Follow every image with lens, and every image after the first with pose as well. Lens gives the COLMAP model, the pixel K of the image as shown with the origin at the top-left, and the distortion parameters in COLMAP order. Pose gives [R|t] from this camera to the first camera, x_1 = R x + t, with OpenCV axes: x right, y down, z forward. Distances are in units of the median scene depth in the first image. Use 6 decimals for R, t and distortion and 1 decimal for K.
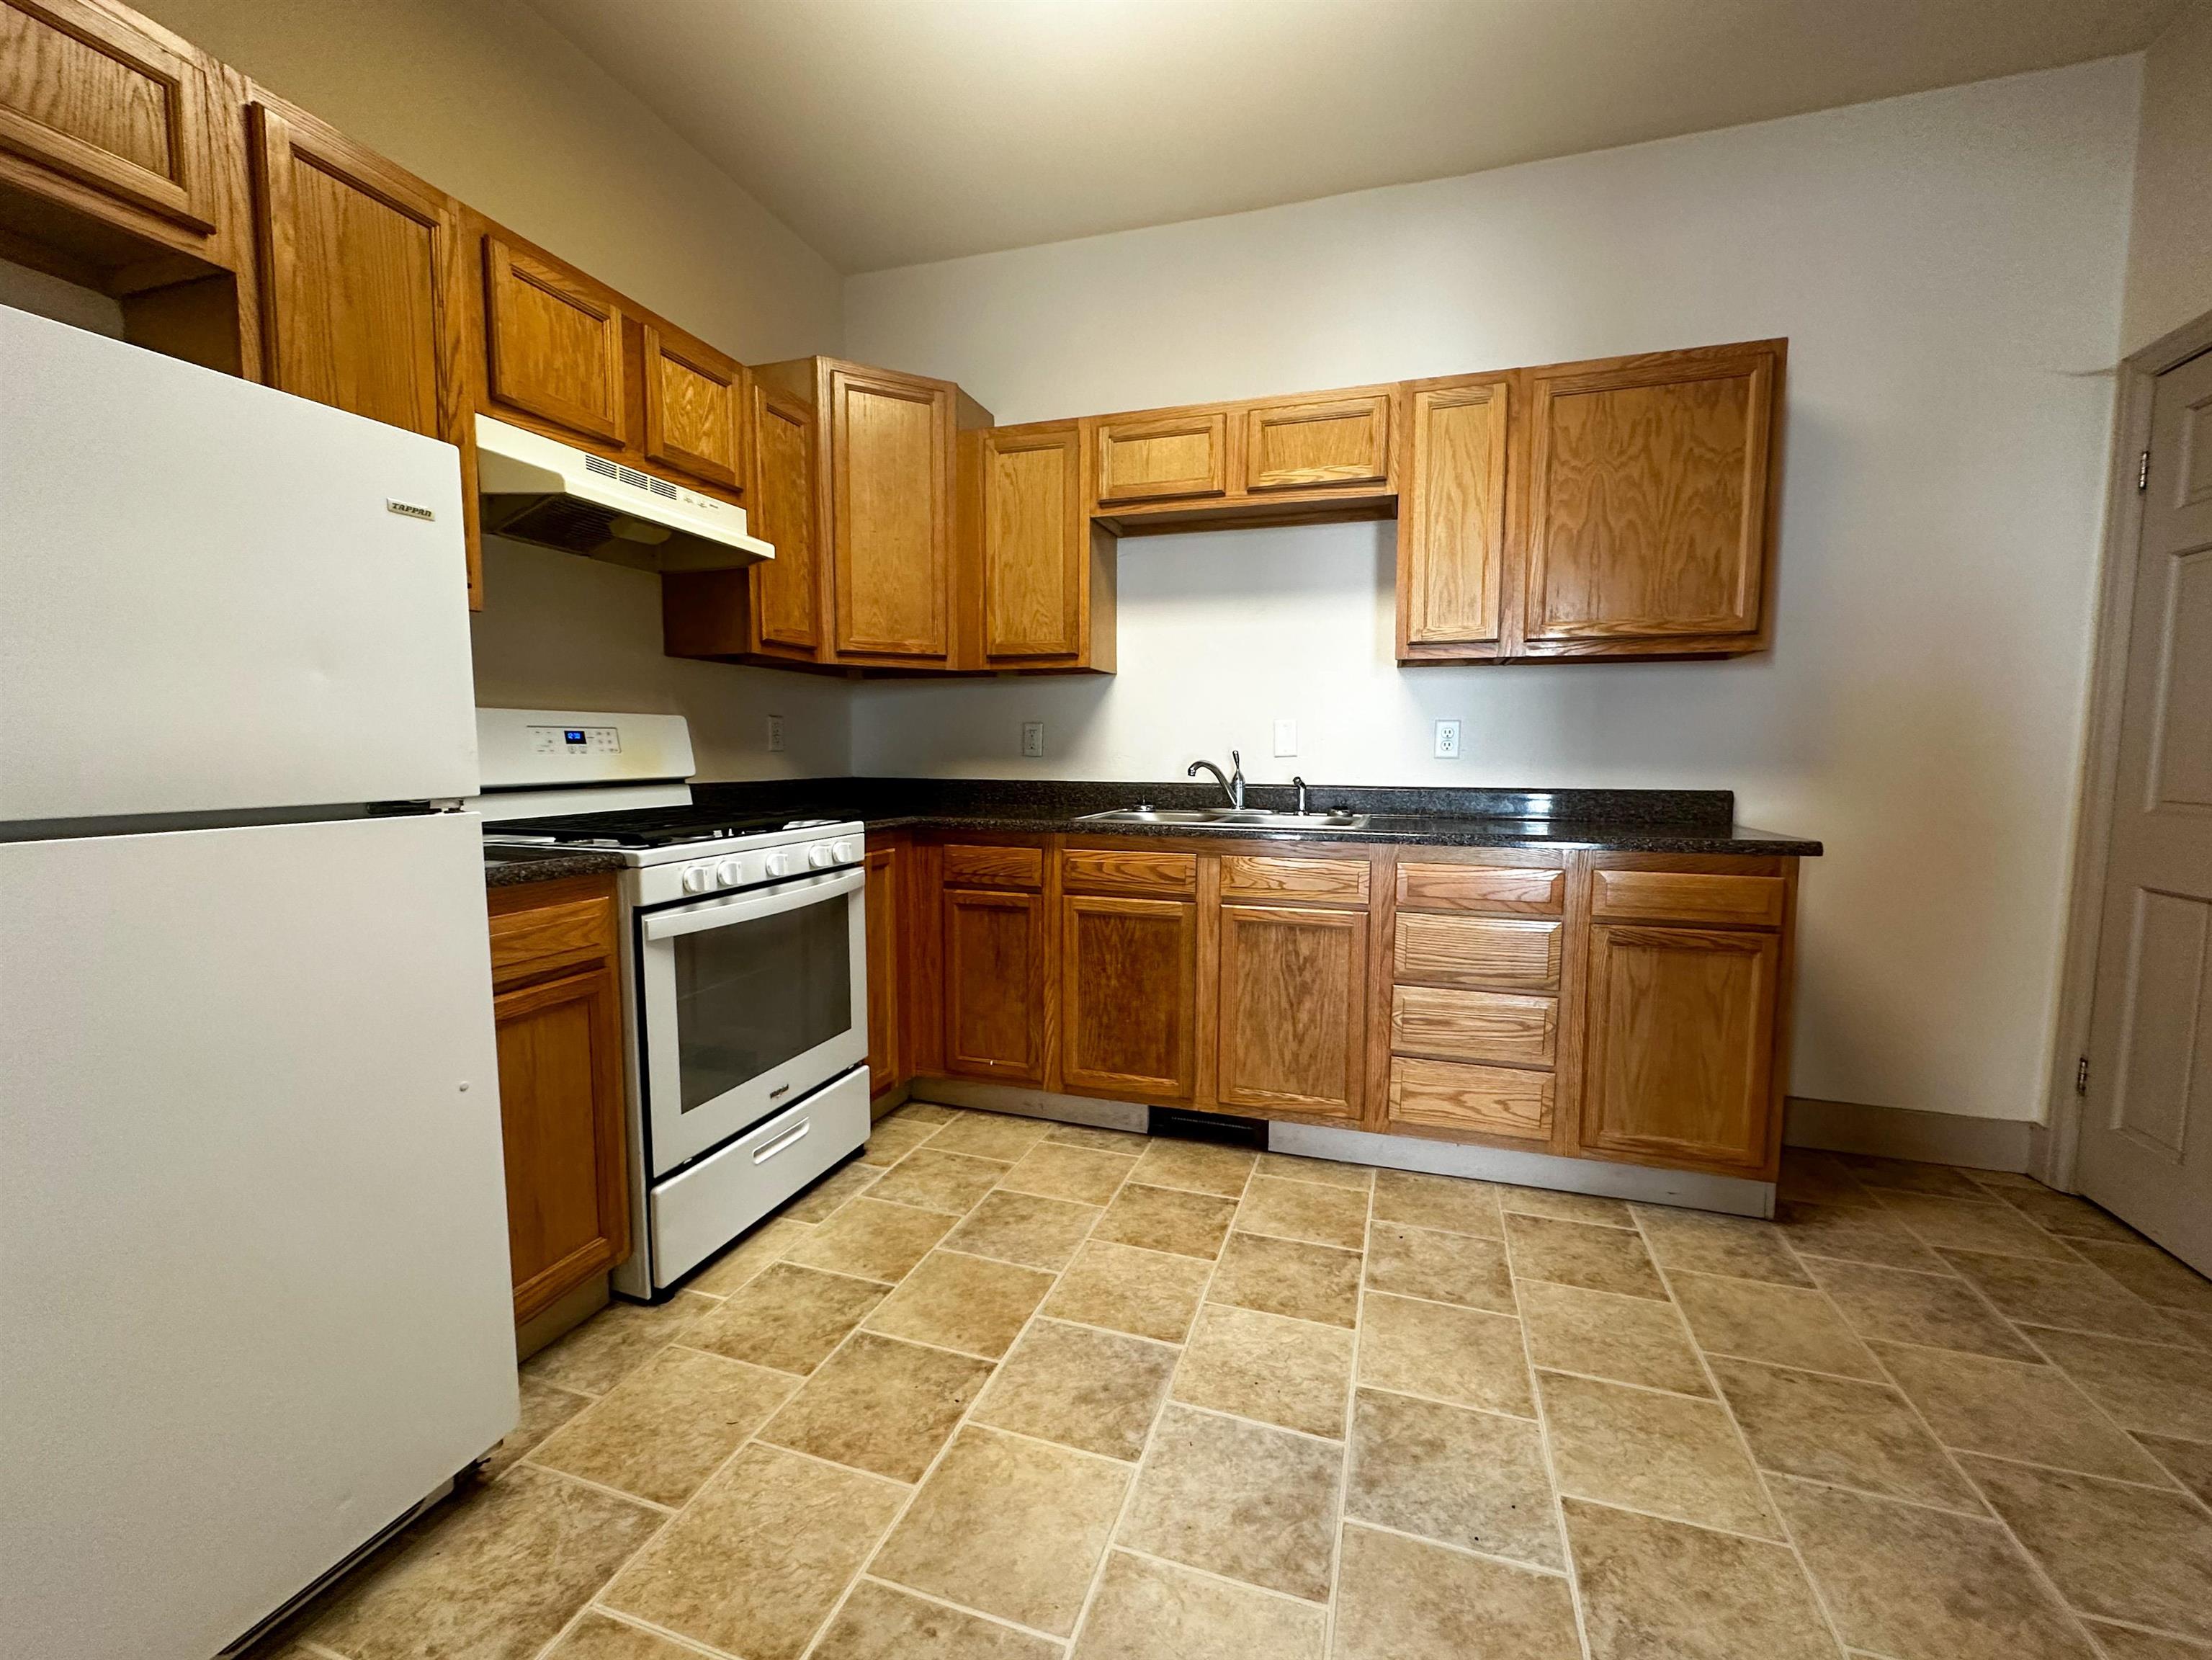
lens RADIAL K [[906.1, 0, 1105.1], [0, 906.1, 828.1], [0, 0, 1]] dist [0.000084, -0.000251]
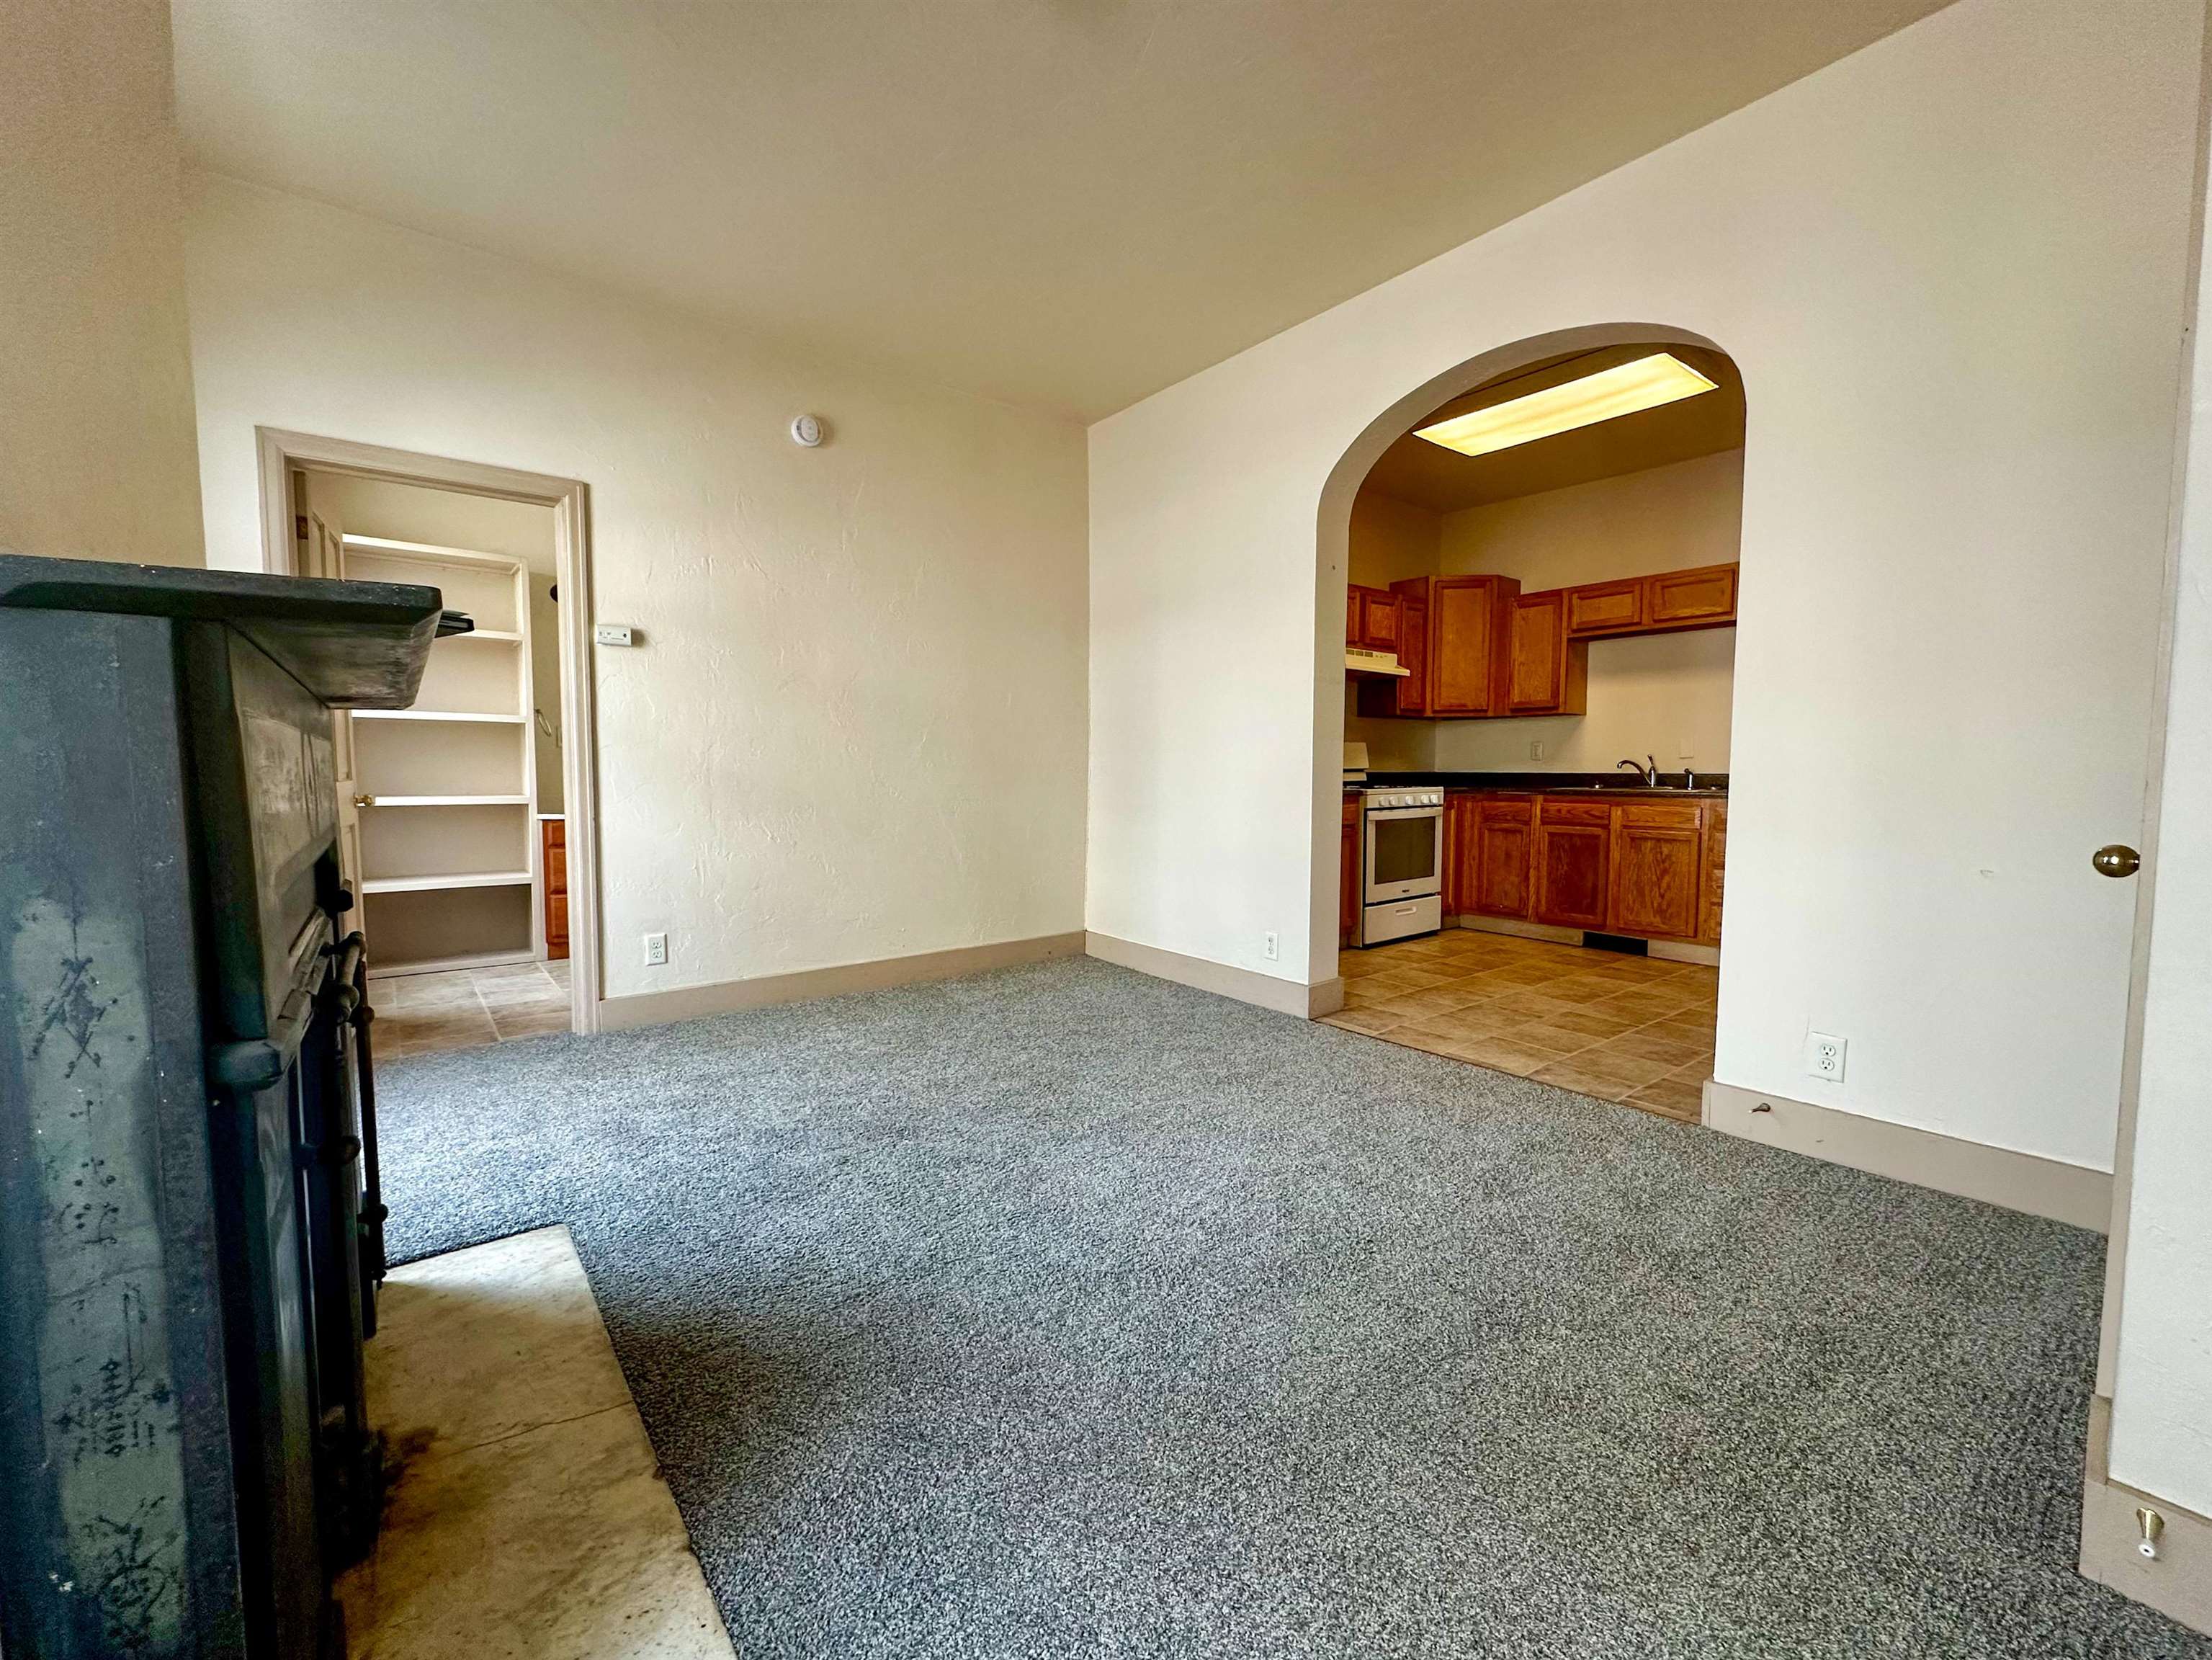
lens RADIAL K [[906.1, 0, 1109.0], [0, 906.1, 826.2], [0, 0, 1]] dist [0.000084, -0.000251]
pose [[0.827100, 0.031950, -0.561146, 0.321717], [-0.043679, 0.999017, -0.007499, 0.144962], [0.560355, 0.030712, 0.827683, -1.361928]]
